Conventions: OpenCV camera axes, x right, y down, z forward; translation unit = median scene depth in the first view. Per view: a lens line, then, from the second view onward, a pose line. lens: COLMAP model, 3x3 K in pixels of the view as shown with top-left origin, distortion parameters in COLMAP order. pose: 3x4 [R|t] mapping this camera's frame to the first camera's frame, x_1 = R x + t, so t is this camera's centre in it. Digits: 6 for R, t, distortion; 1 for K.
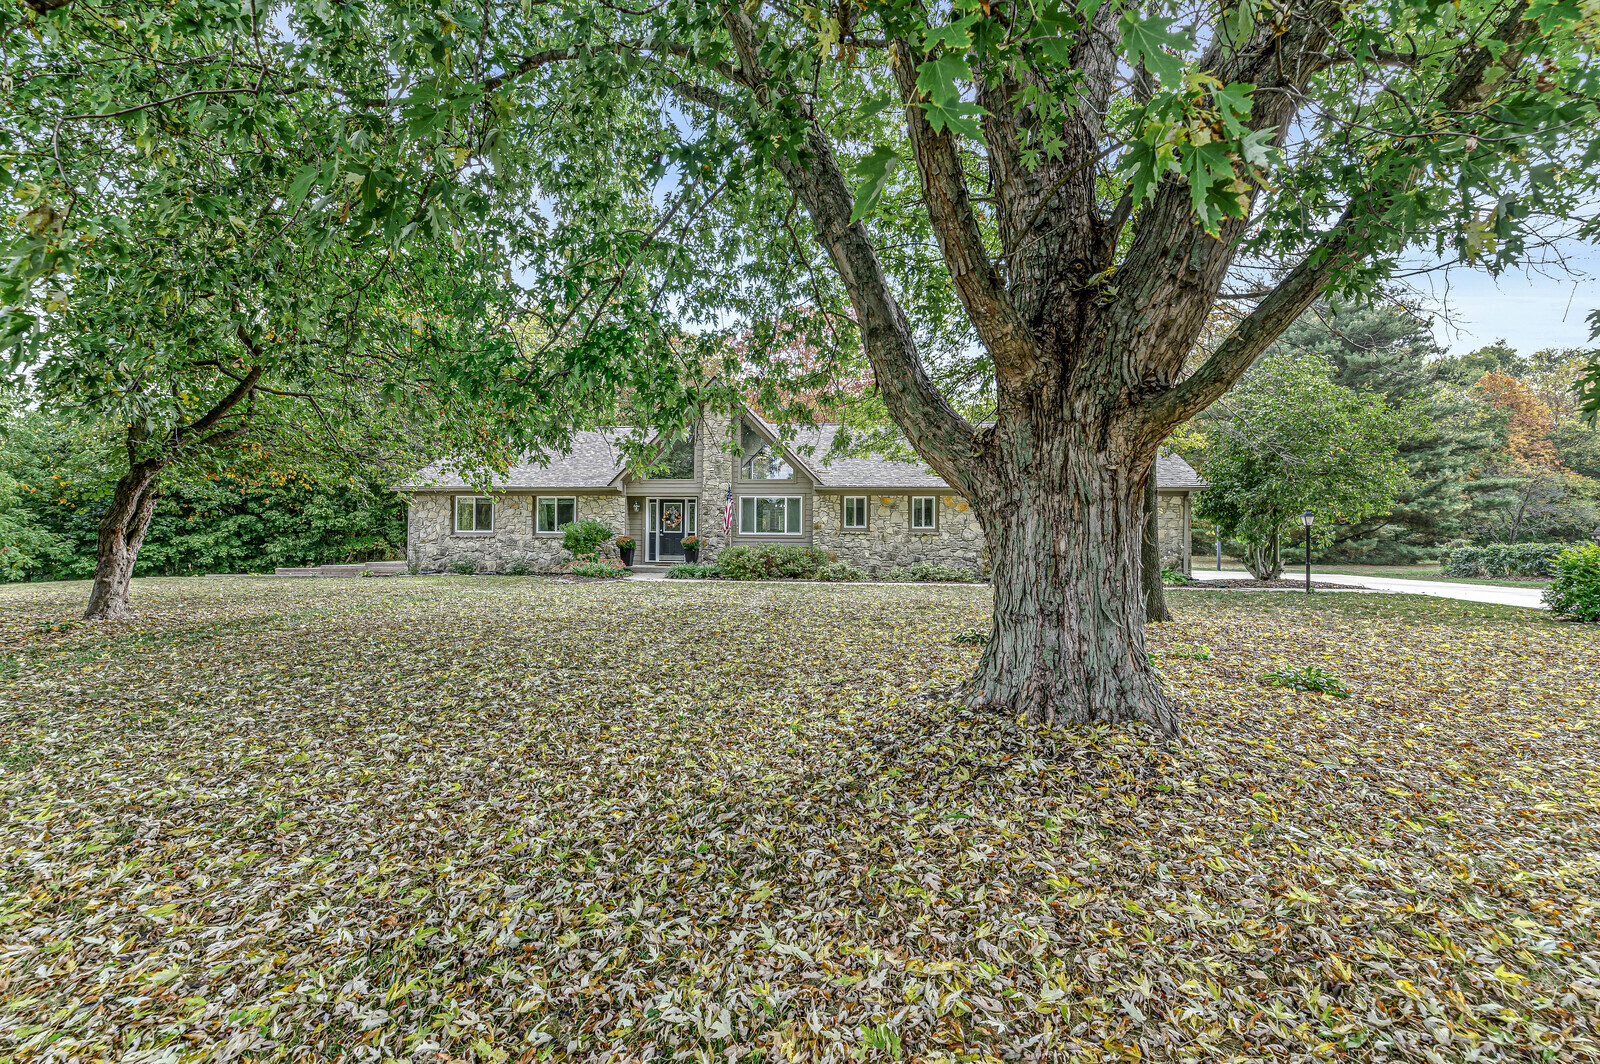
lens RADIAL K [[700.5, 0, 806.7], [0, 700.5, 537.0], [0, 0, 1]] dist [-0.000890, 0.000795]
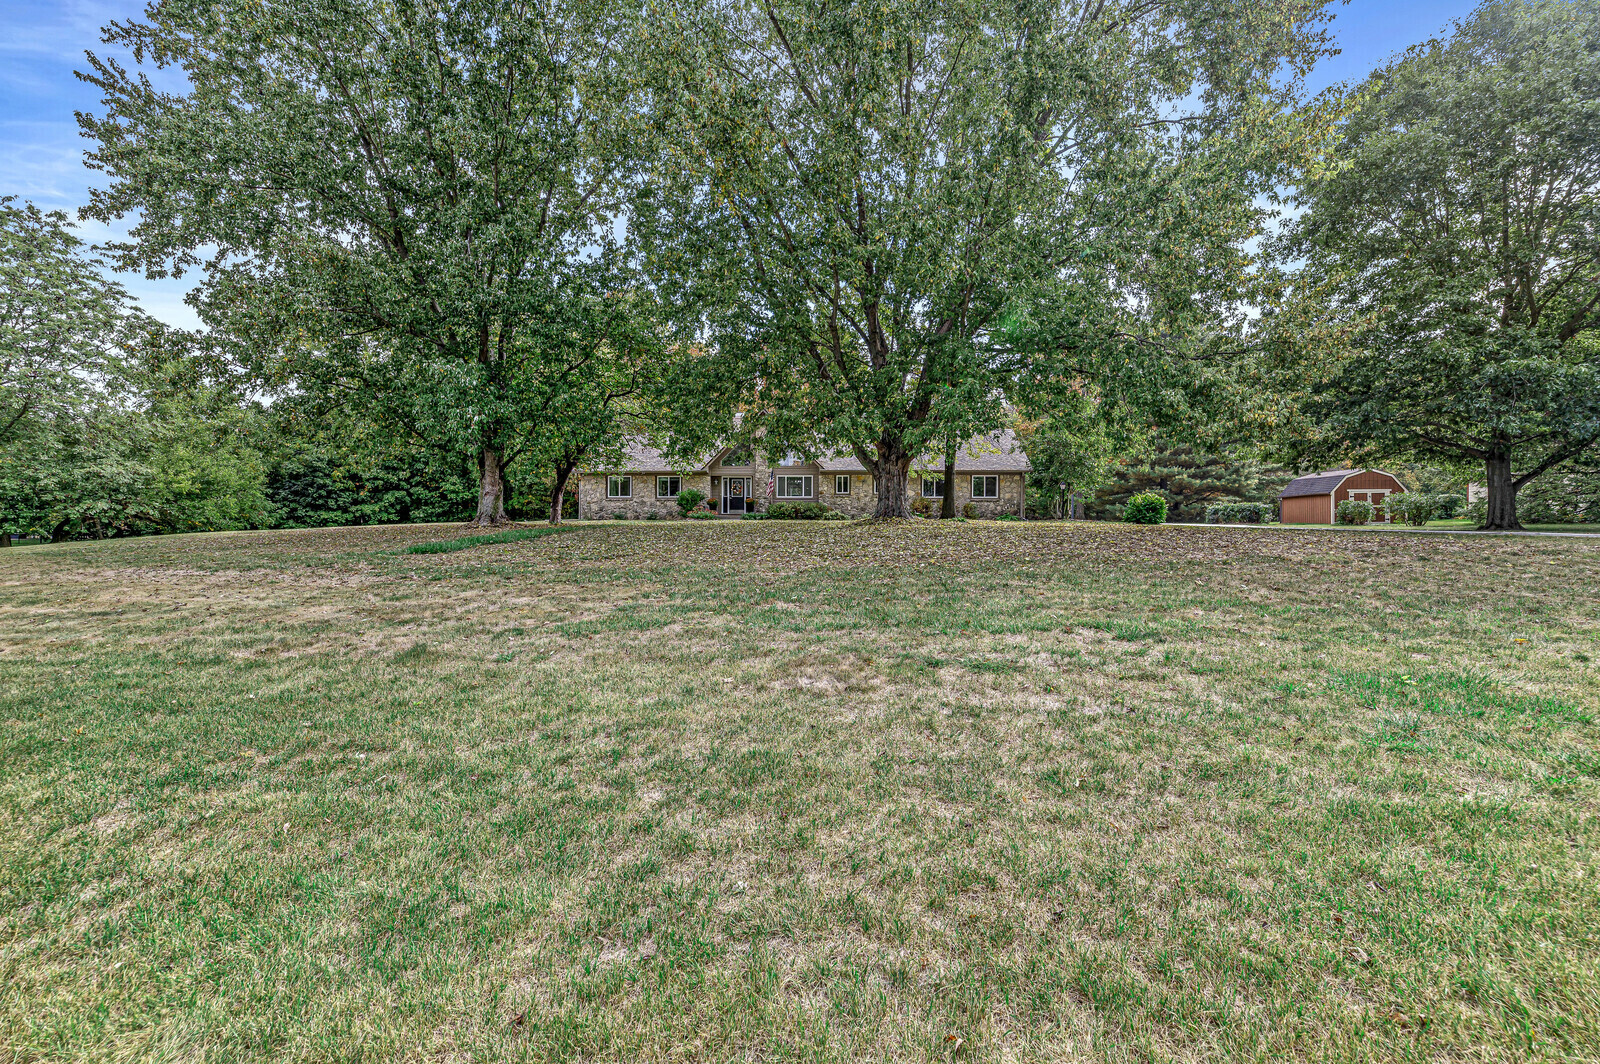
lens RADIAL K [[700.5, 0, 793.9], [0, 700.5, 525.5], [0, 0, 1]] dist [-0.000890, 0.000795]
pose [[0.999948, -0.002824, 0.009812, -0.069060], [0.002710, 0.999929, 0.011631, 0.045348], [-0.009844, -0.011604, 0.999884, -0.742197]]
